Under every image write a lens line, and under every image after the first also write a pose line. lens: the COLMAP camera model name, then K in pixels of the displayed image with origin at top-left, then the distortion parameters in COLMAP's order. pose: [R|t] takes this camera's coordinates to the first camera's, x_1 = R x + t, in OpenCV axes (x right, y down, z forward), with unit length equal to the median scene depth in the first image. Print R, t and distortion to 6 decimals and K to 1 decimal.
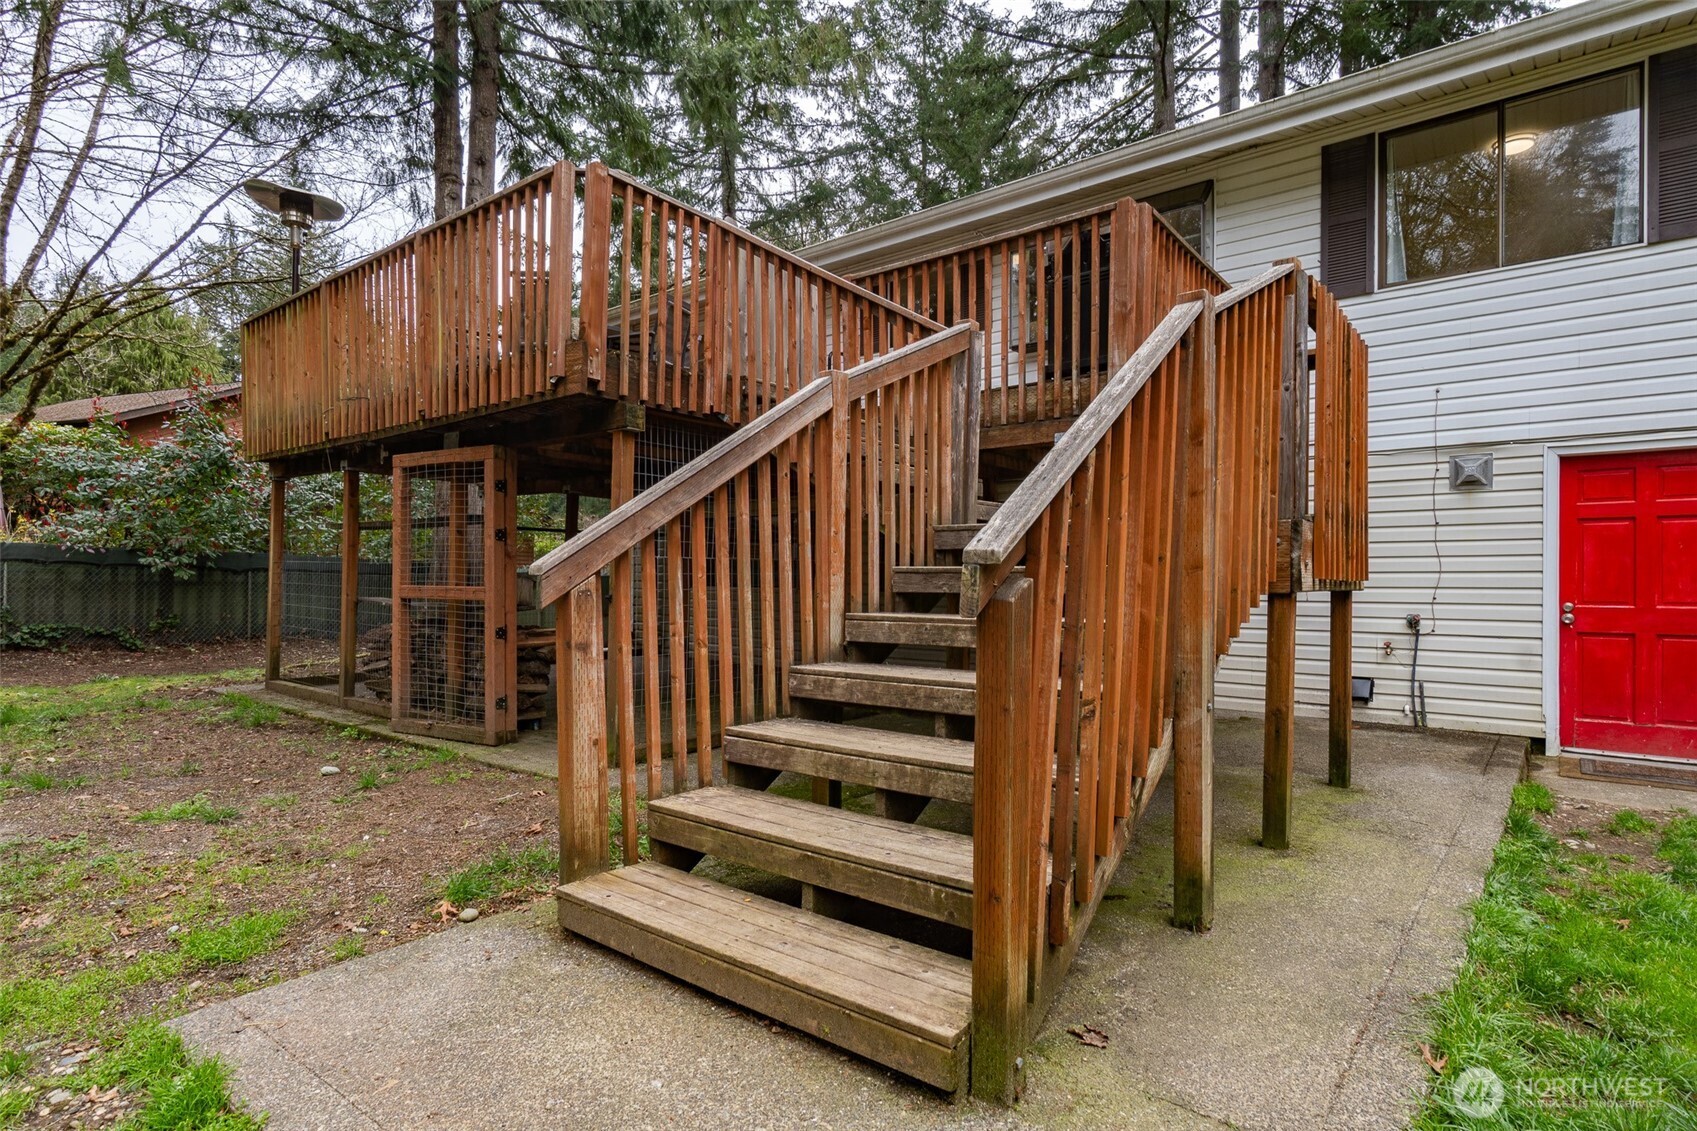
lens RADIAL K [[900.9, 0, 847.7], [0, 900.9, 579.0], [0, 0, 1]] dist [-0.035318, -0.000654]
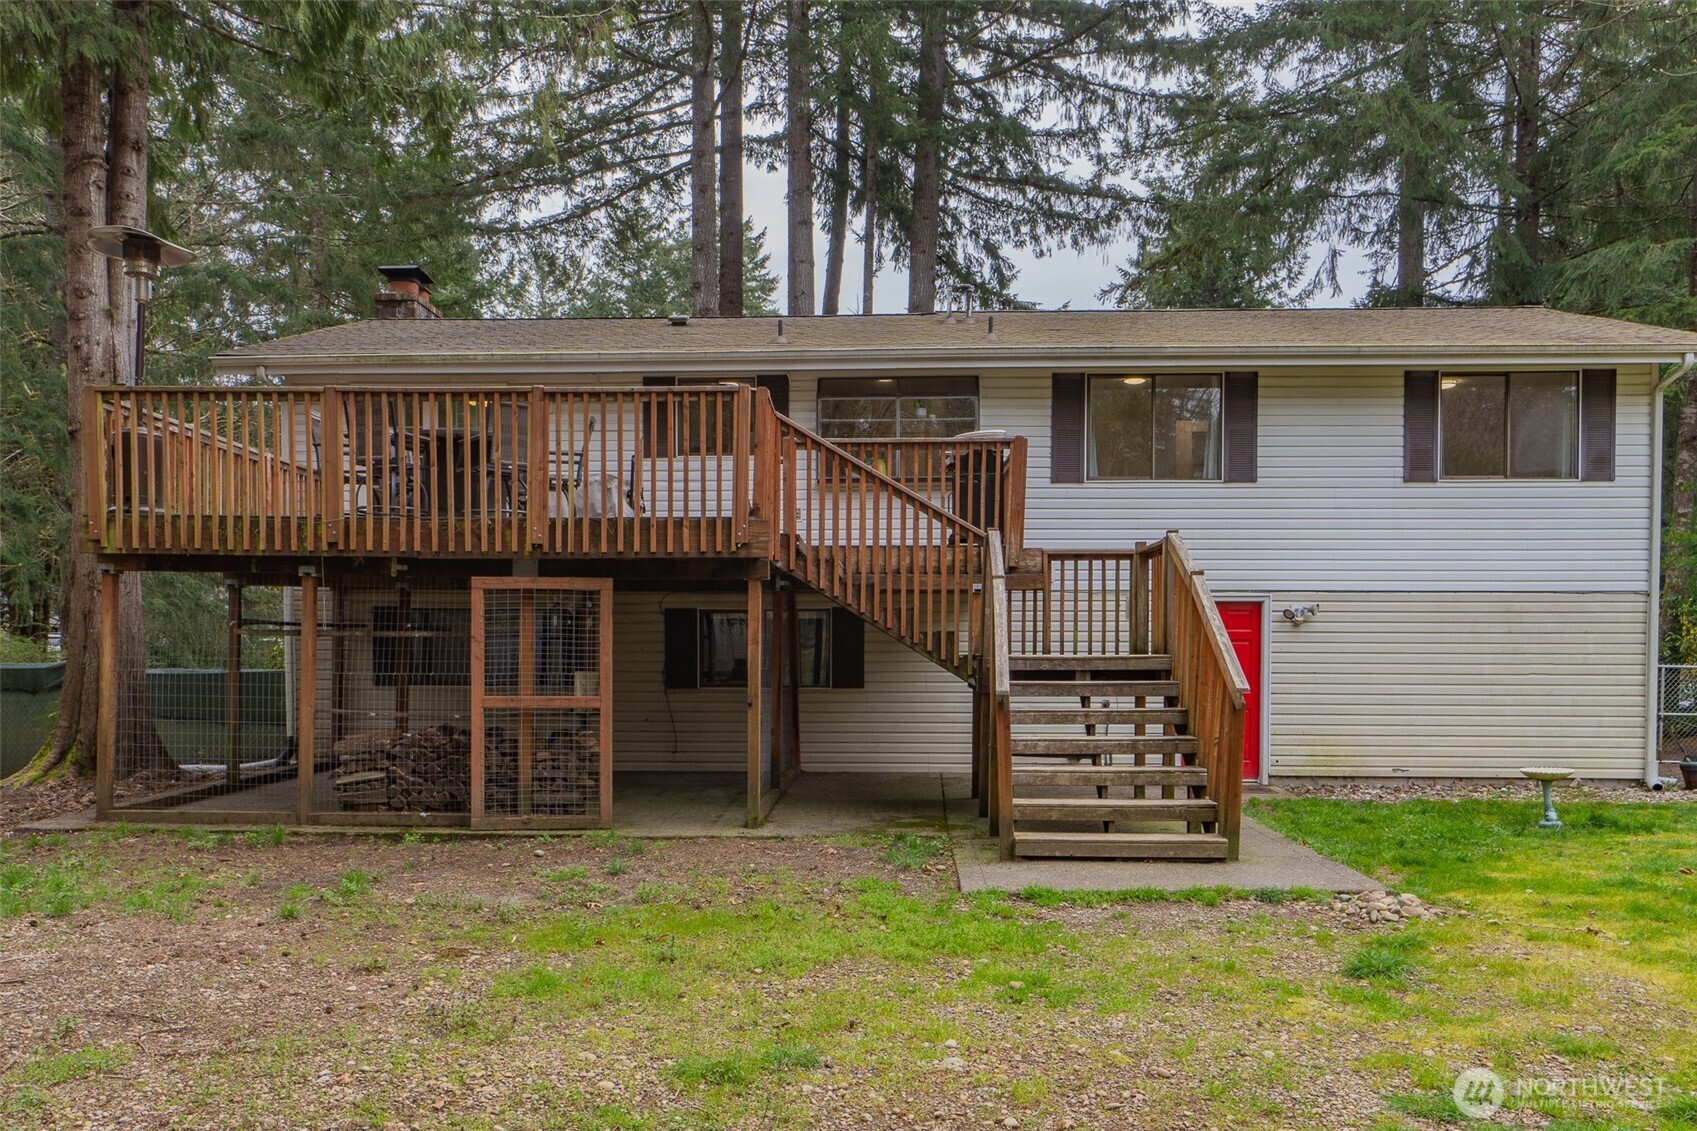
lens RADIAL K [[1338.7, 0, 828.1], [0, 1338.7, 681.5], [0, 0, 1]] dist [-0.007310, -0.007342]
pose [[0.810582, -0.015761, 0.585413, -1.070770], [0.002230, 0.999714, 0.023829, -0.046761], [-0.585621, -0.018010, 0.810385, -0.562228]]
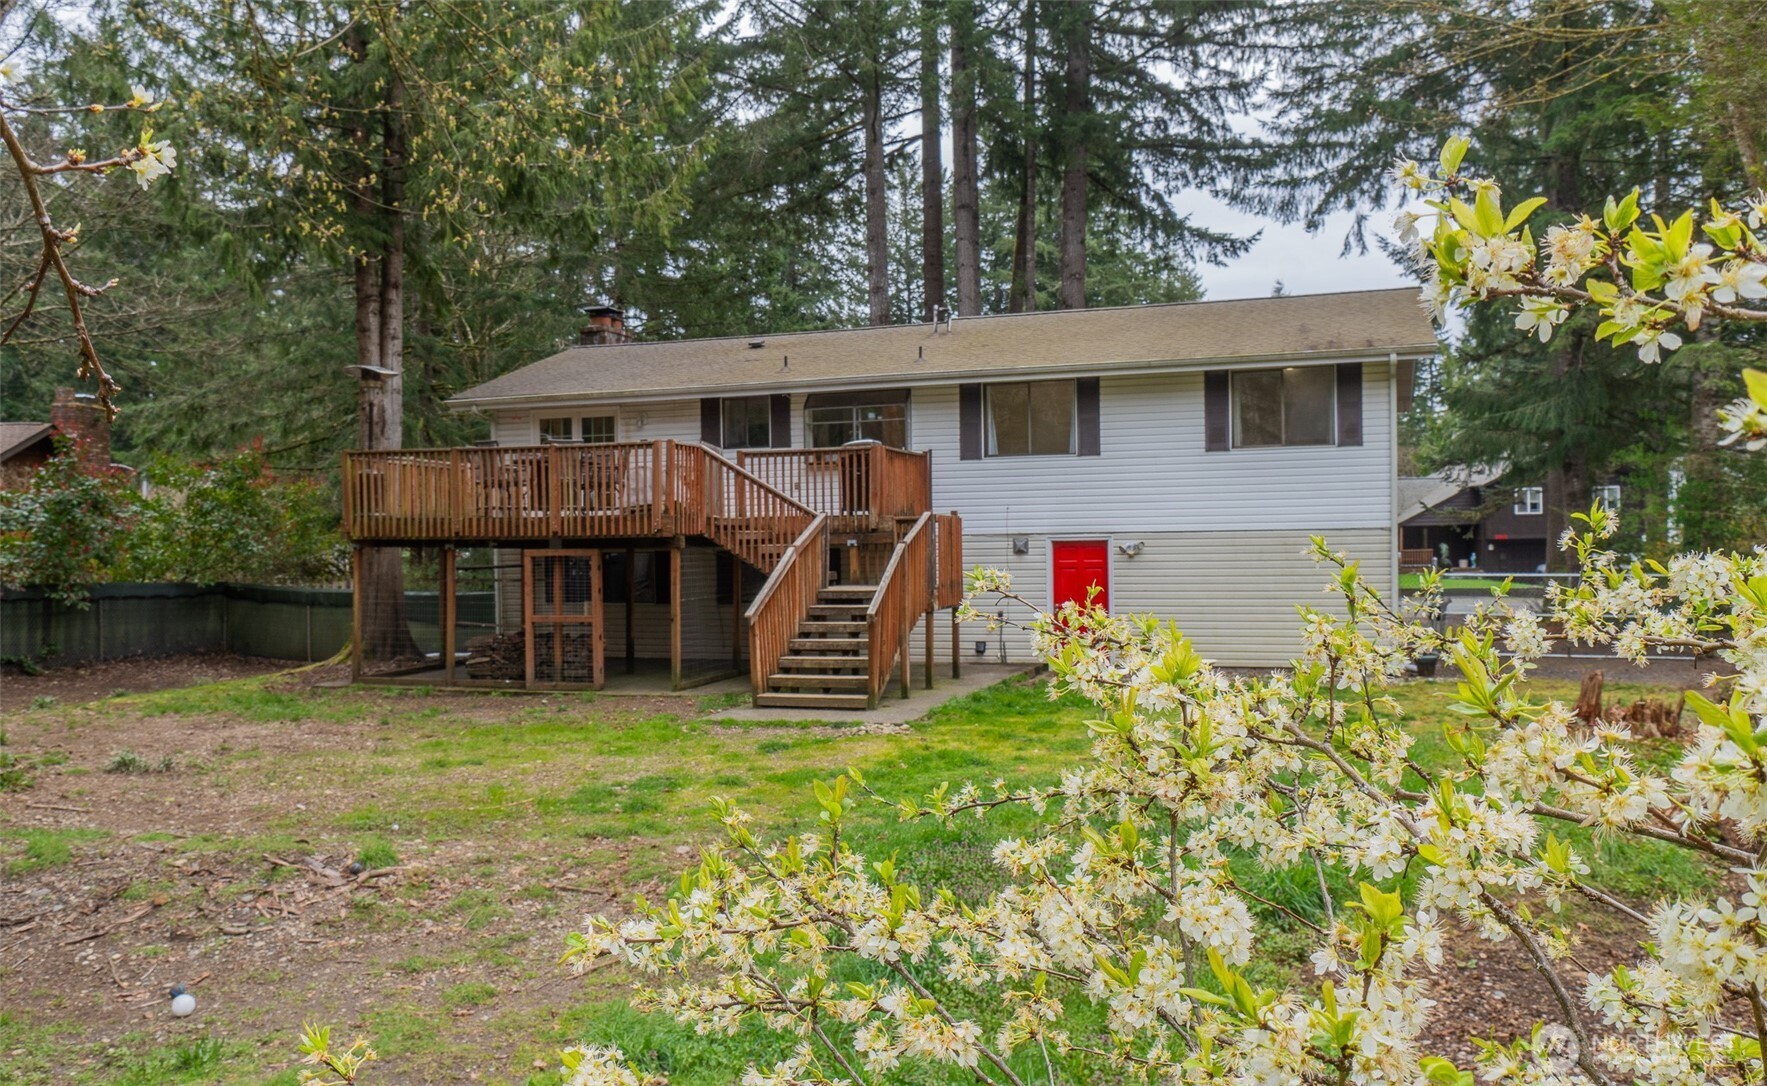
lens RADIAL K [[1405.6, 0, 850.6], [0, 1405.6, 549.0], [0, 0, 1]] dist [-0.006823, -0.003464]
pose [[0.944310, -0.023048, 0.328250, -0.815728], [0.021903, 0.999734, 0.007188, -0.141491], [-0.328329, 0.000402, 0.944563, -2.089636]]
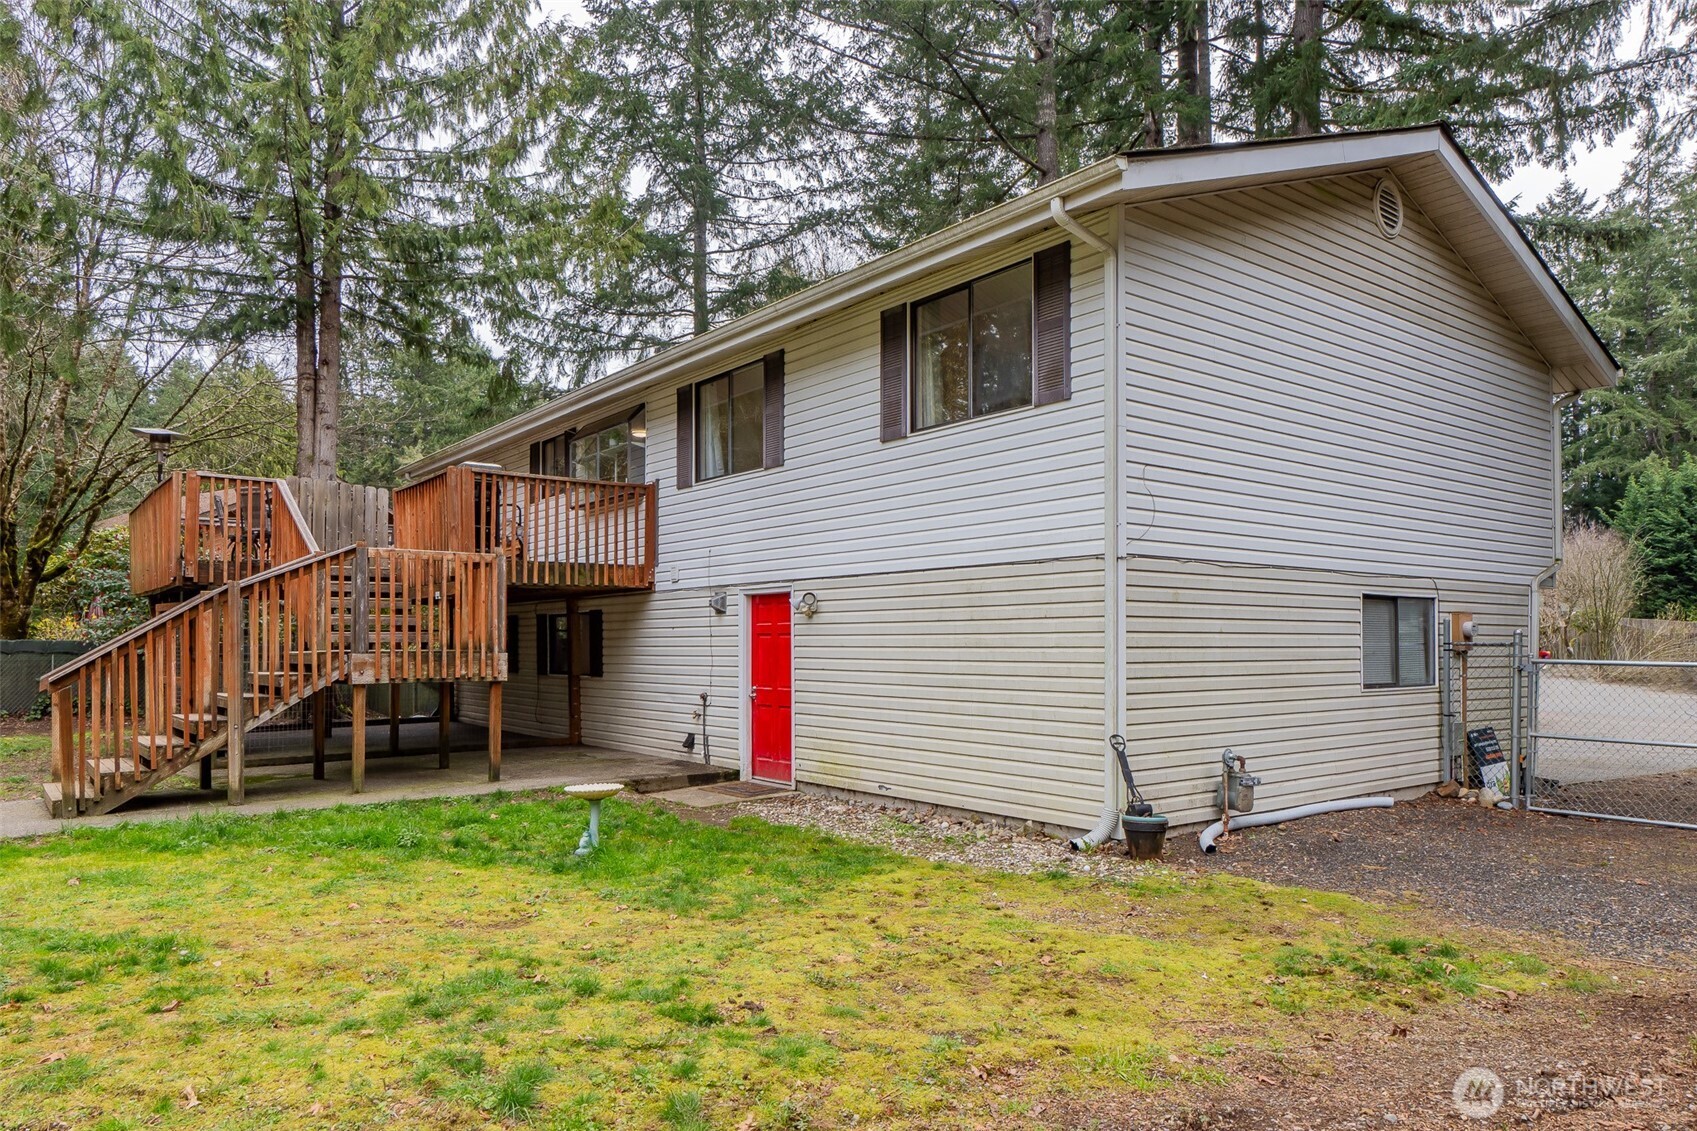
lens RADIAL K [[1091.5, 0, 825.9], [0, 1091.5, 630.6], [0, 0, 1]] dist [-0.022885, -0.002092]
pose [[0.971588, -0.014283, -0.236246, 1.300621], [0.012893, 0.999889, -0.007424, -0.051473], [0.236326, 0.004167, 0.971665, -0.815556]]
